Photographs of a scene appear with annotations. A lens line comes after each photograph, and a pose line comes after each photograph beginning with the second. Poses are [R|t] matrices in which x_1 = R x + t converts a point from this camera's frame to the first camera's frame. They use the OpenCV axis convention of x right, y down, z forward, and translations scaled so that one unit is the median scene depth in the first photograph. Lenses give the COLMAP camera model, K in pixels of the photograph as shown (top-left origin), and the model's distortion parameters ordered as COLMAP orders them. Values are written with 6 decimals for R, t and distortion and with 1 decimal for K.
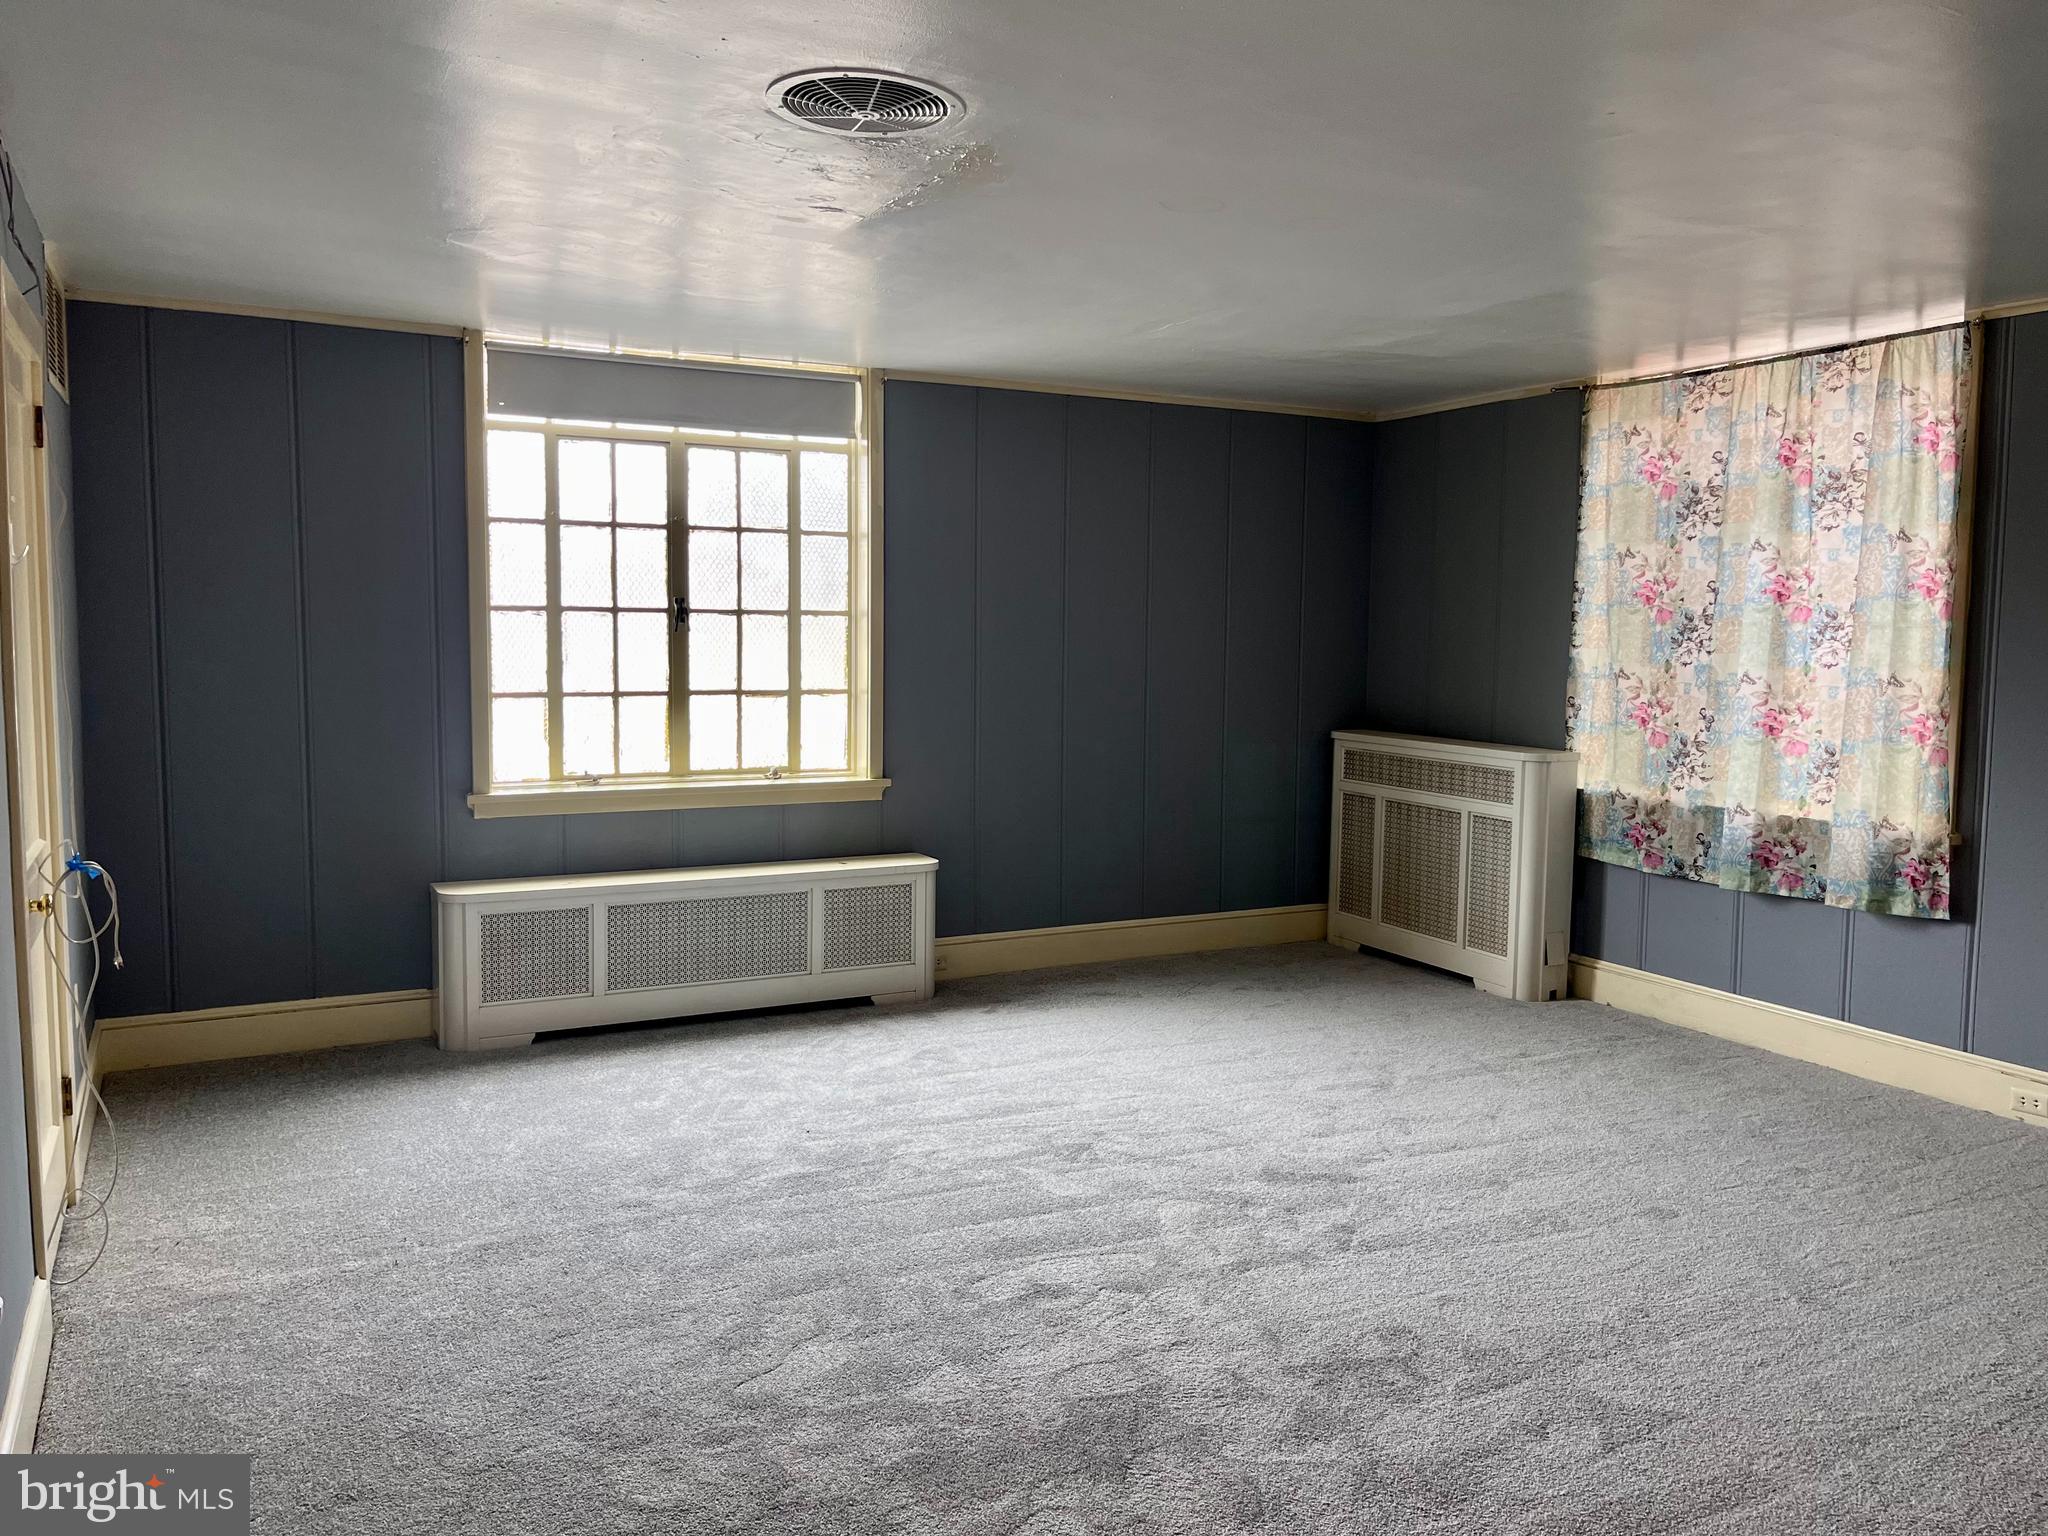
lens RADIAL K [[1576.8, 0, 1024.0], [0, 1576.8, 768.0], [0, 0, 1]] dist [0.050453, 0.004554]
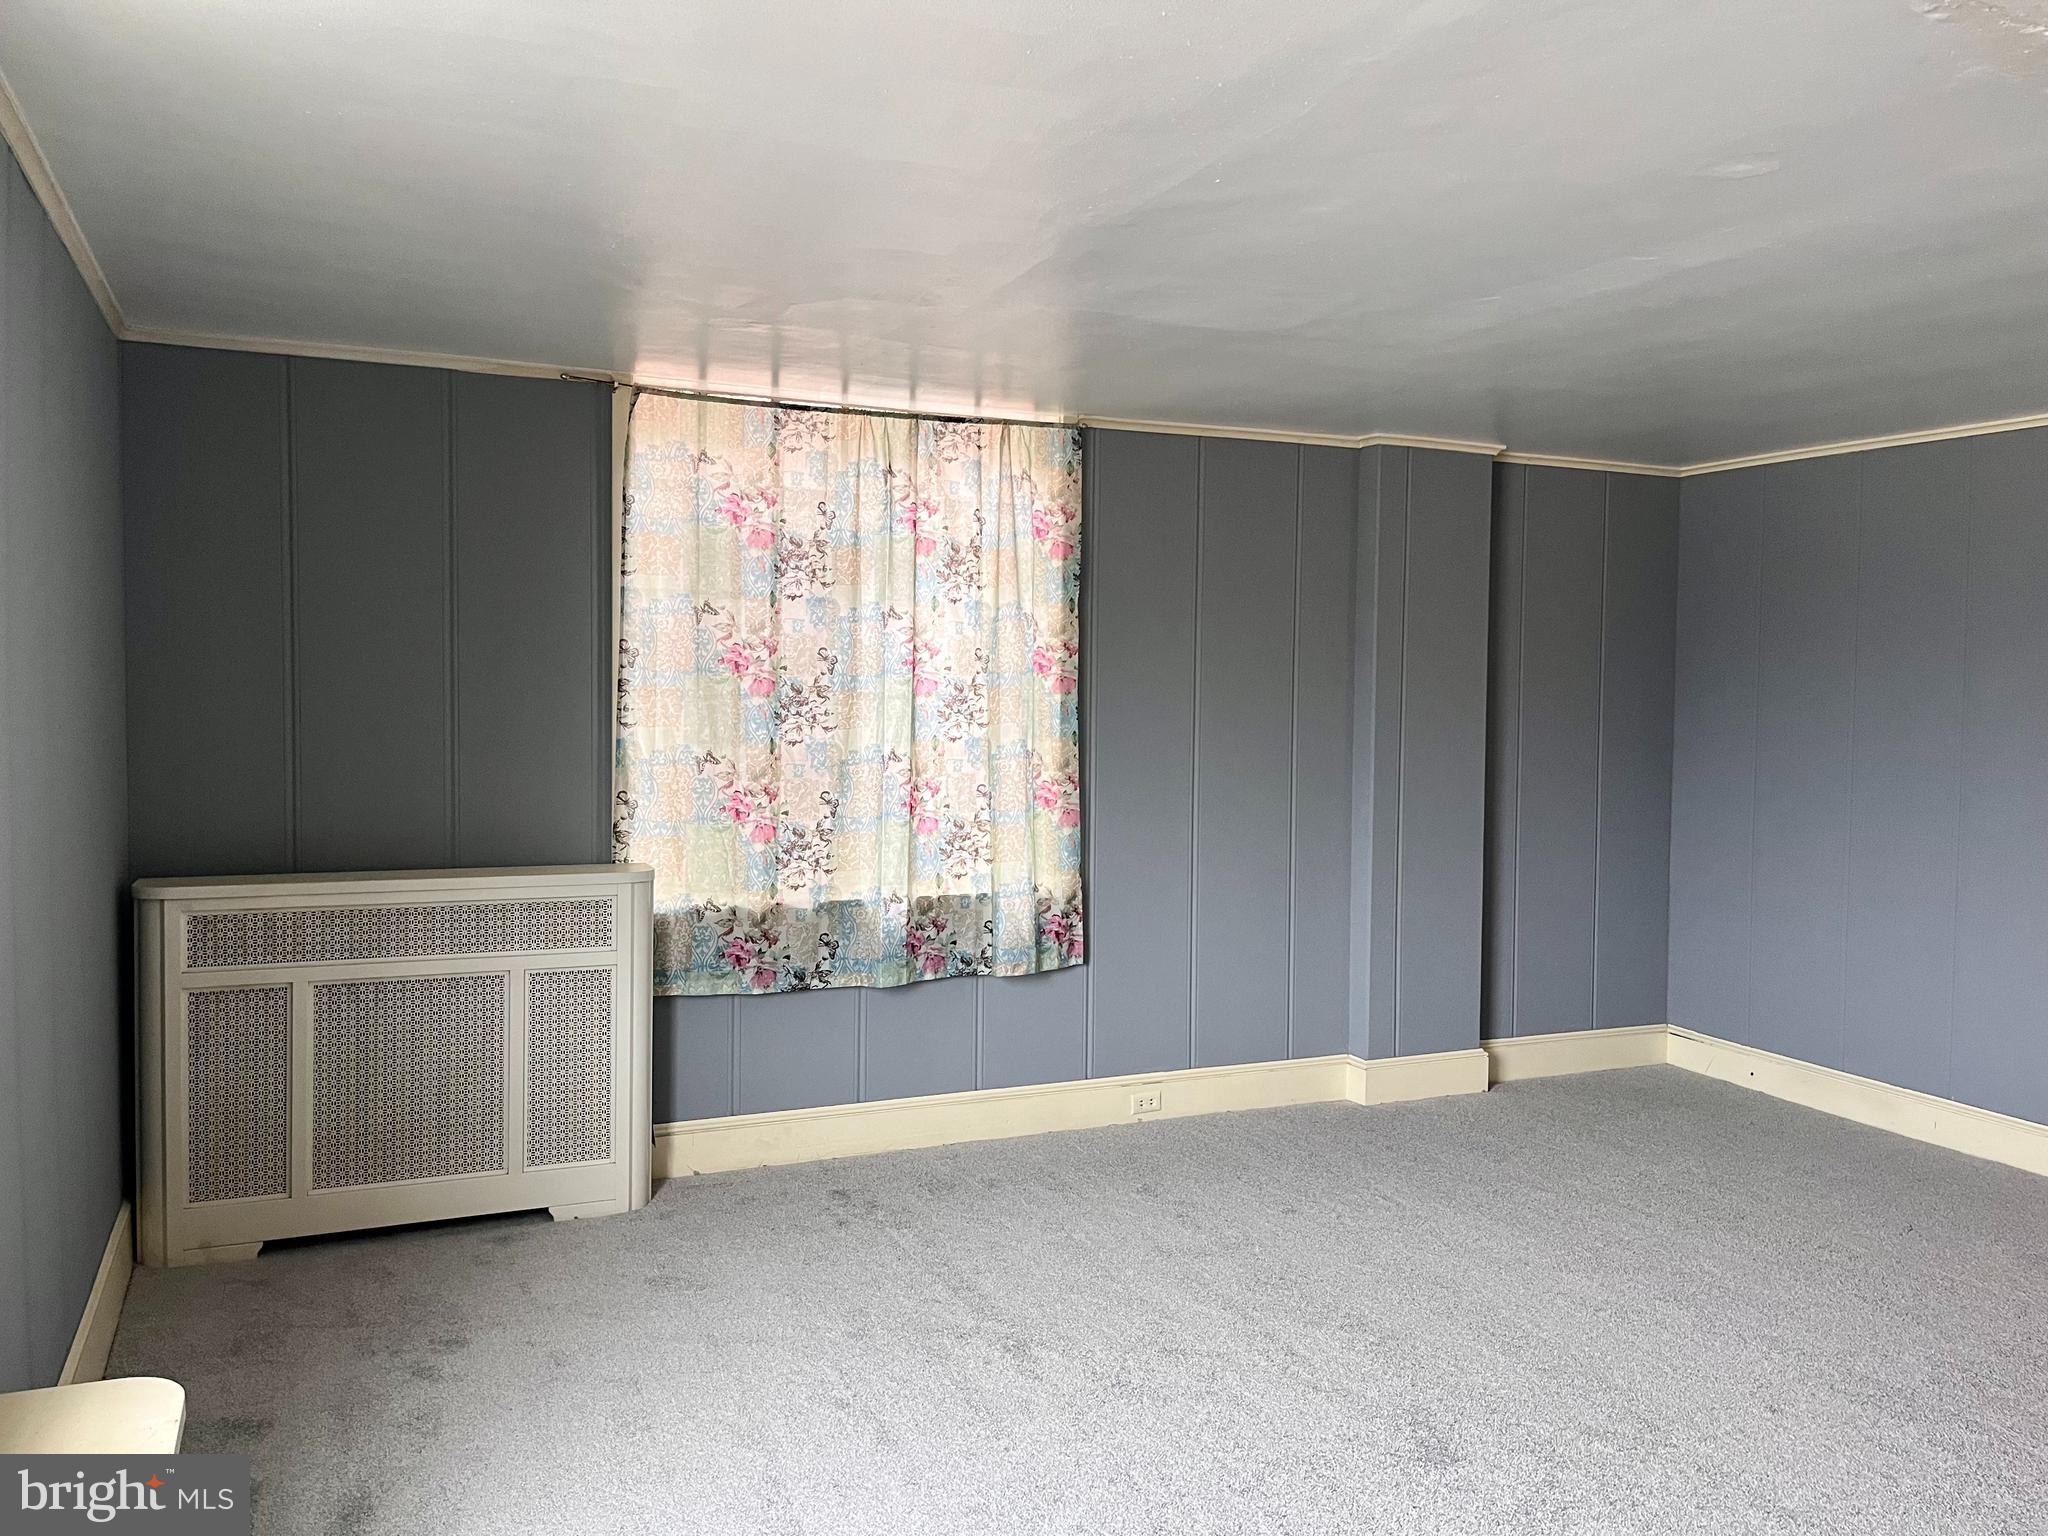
lens RADIAL K [[1496.3, 0, 1023.1], [0, 1496.3, 793.4], [0, 0, 1]] dist [0.081185, -0.126010]
pose [[0.071208, -0.064044, 0.995403, -0.392073], [0.090799, 0.994209, 0.057472, -0.074658], [-0.993320, 0.086290, 0.076611, 0.830121]]
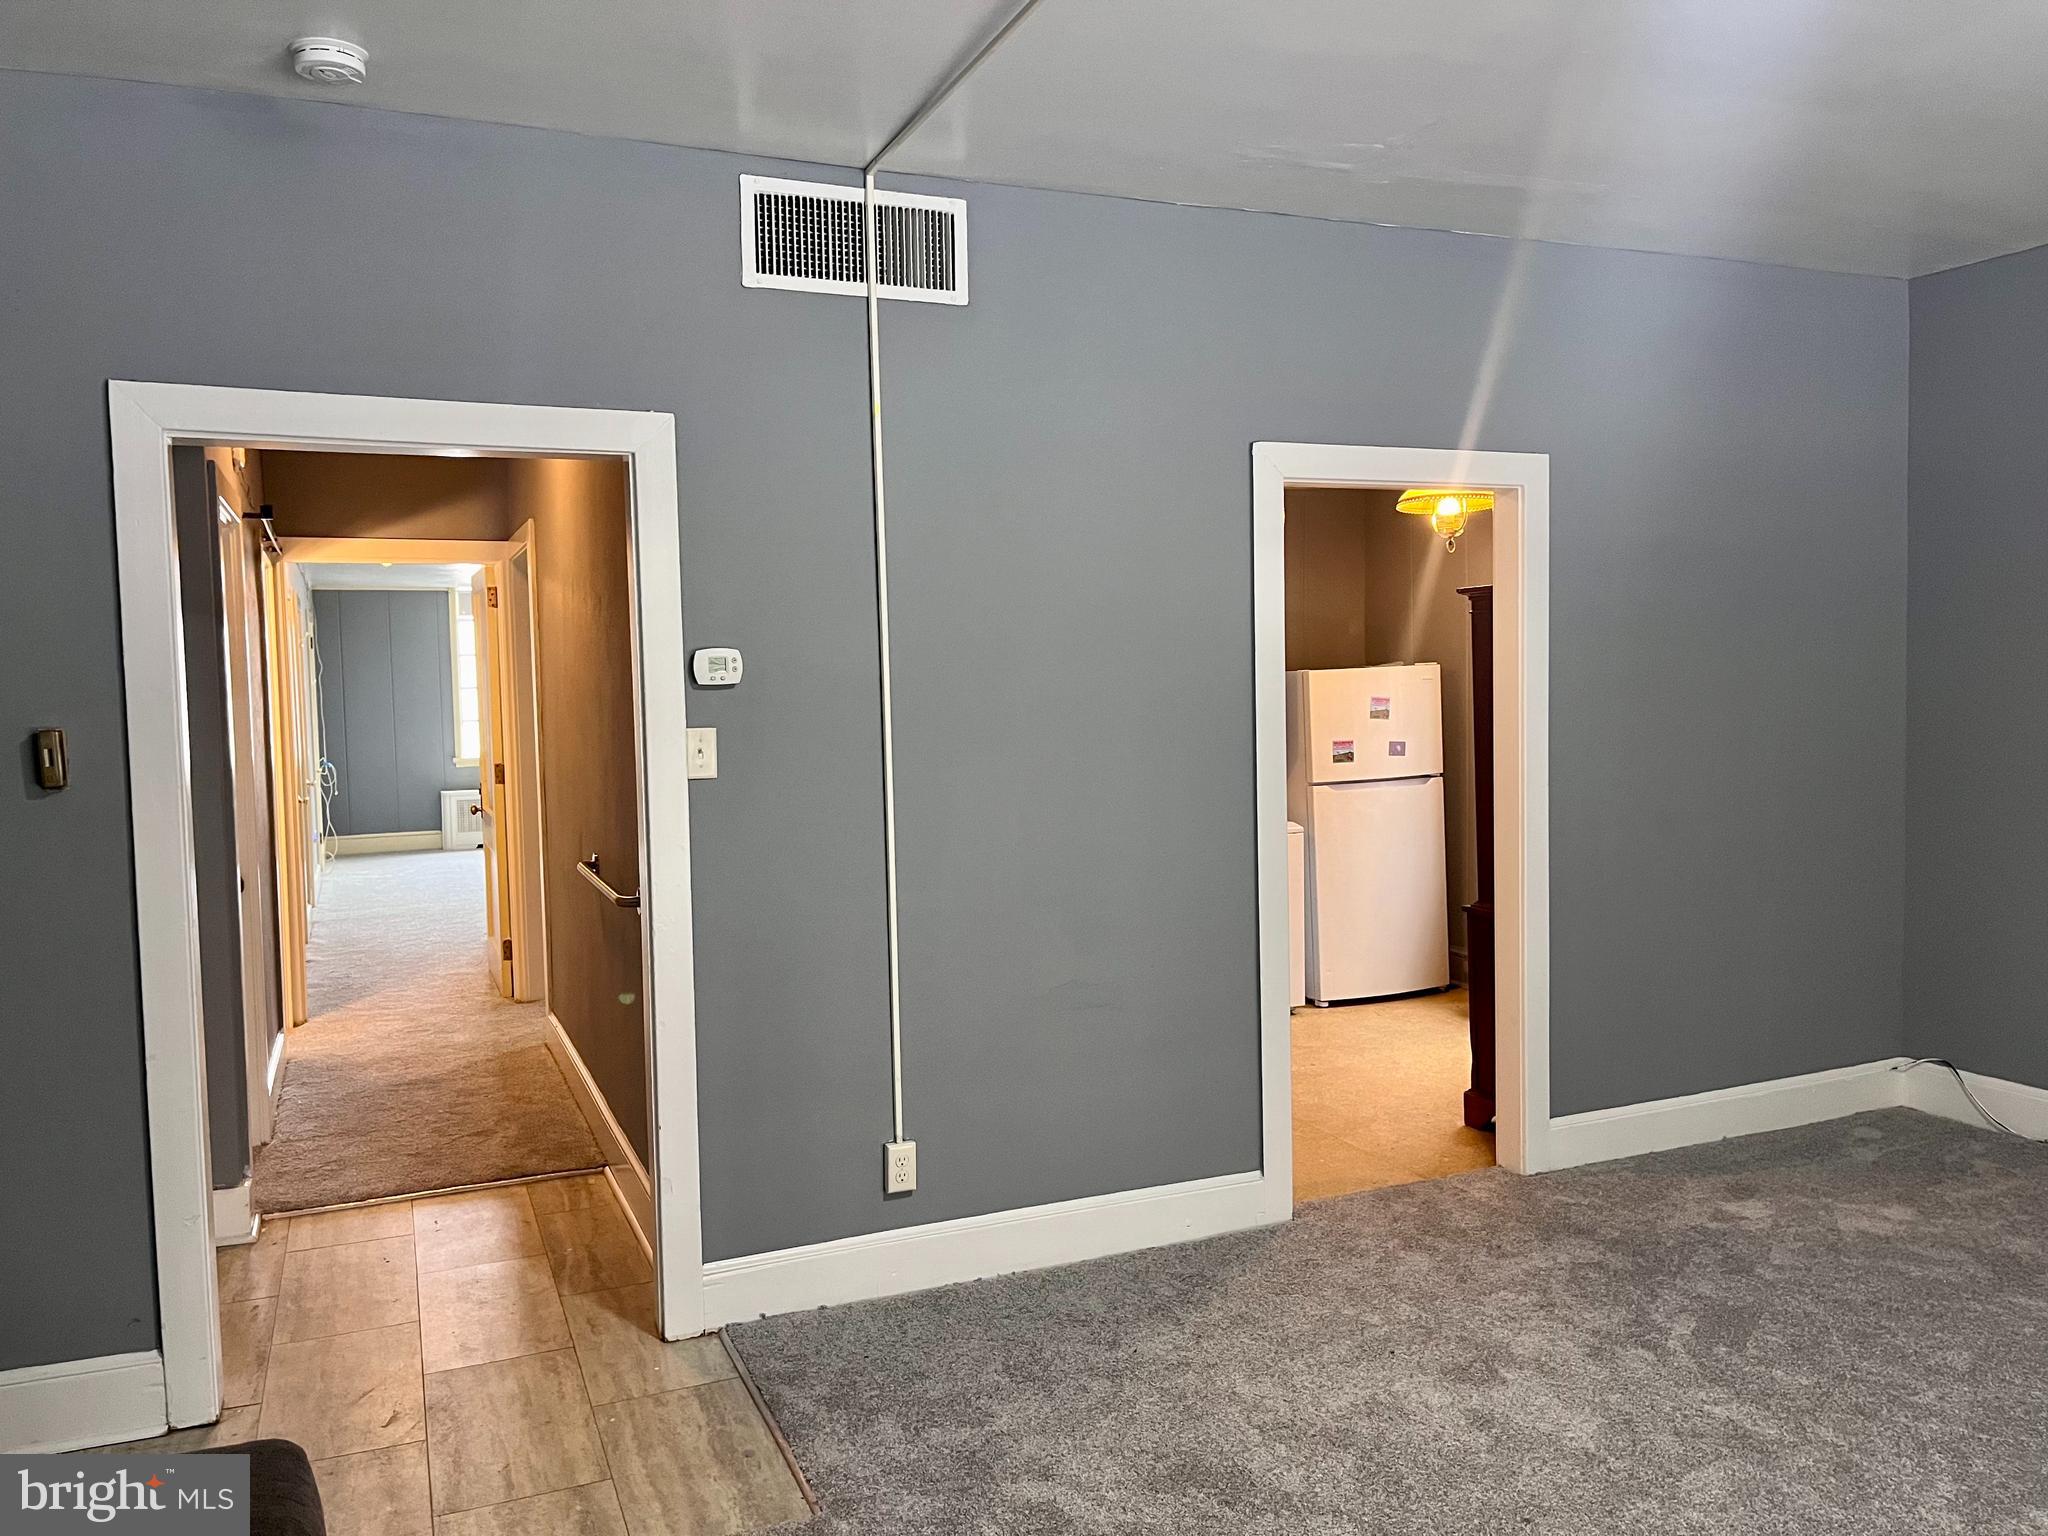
lens RADIAL K [[1576.8, 0, 1024.0], [0, 1576.8, 768.0], [0, 0, 1]] dist [0.050453, 0.004554]
pose [[0.996686, -0.029004, -0.076004, 0.591614], [0.026332, 0.999008, -0.035925, 0.113271], [0.076970, 0.033805, 0.996460, -1.159089]]
